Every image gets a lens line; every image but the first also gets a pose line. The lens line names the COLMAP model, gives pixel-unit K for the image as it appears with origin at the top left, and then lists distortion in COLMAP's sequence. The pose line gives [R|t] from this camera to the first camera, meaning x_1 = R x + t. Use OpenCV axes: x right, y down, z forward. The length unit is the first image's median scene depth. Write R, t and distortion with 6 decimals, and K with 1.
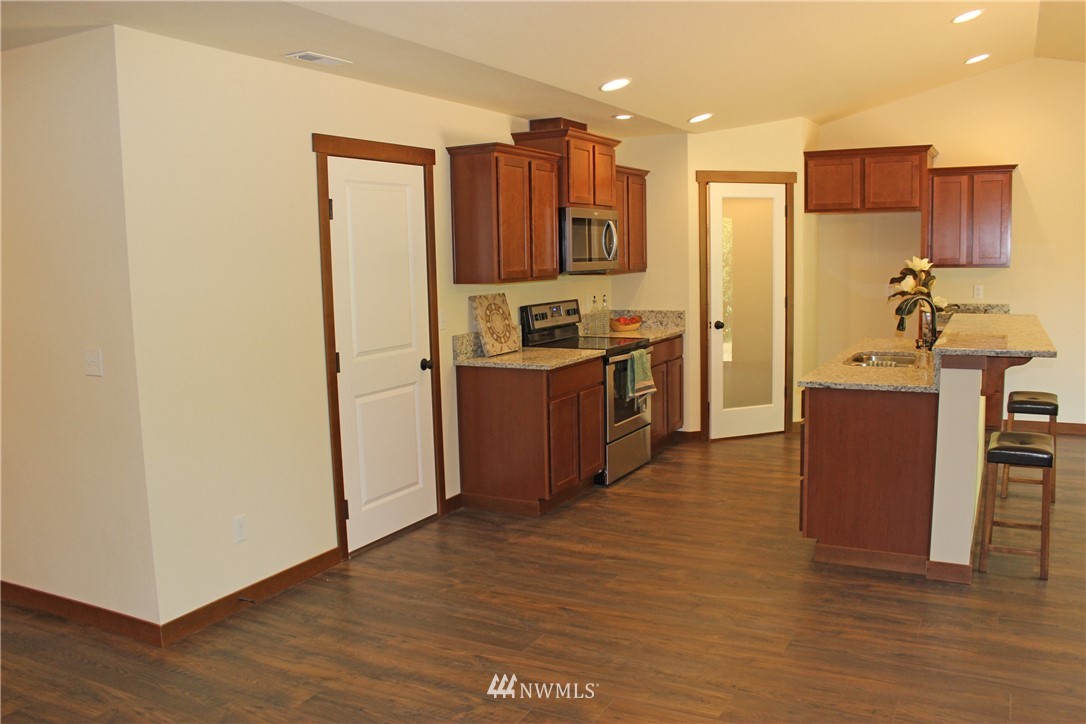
lens RADIAL K [[898.8, 0, 543.0], [0, 898.8, 362.0], [0, 0, 1]] dist [-0.163599, 0.136145]
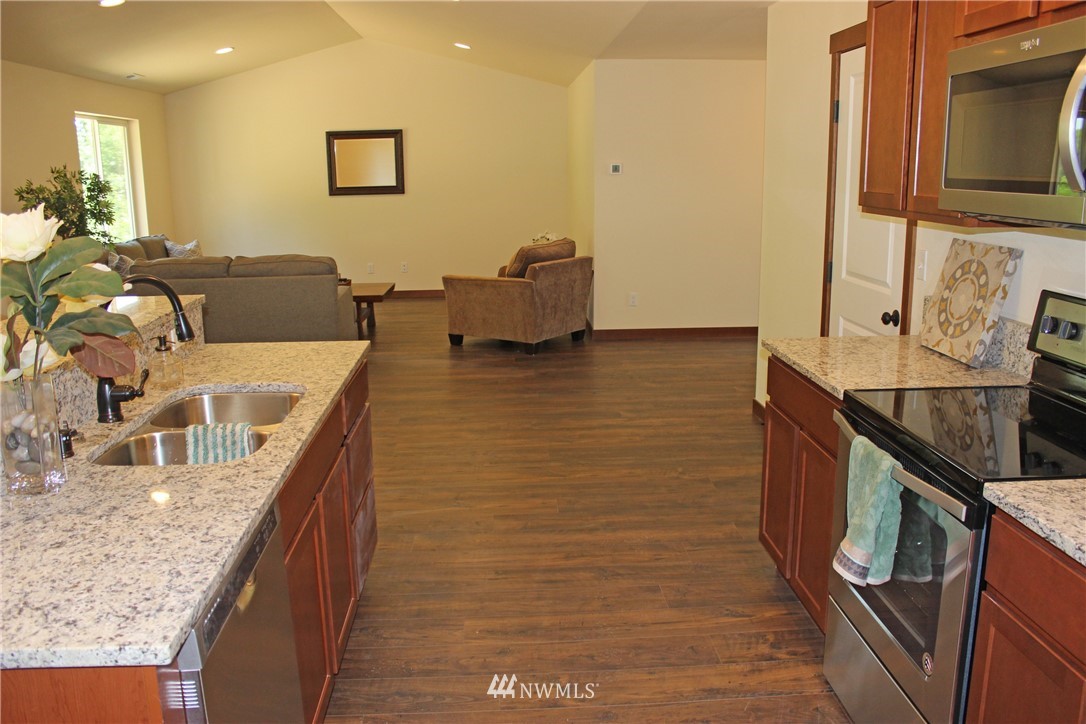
lens RADIAL K [[898.8, 0, 543.0], [0, 898.8, 362.0], [0, 0, 1]] dist [-0.163599, 0.136145]
pose [[-0.853184, 0.148969, -0.499885, 0.520312], [-0.027825, 0.943988, 0.328806, -0.210214], [0.520867, 0.294442, -0.801250, 1.614471]]
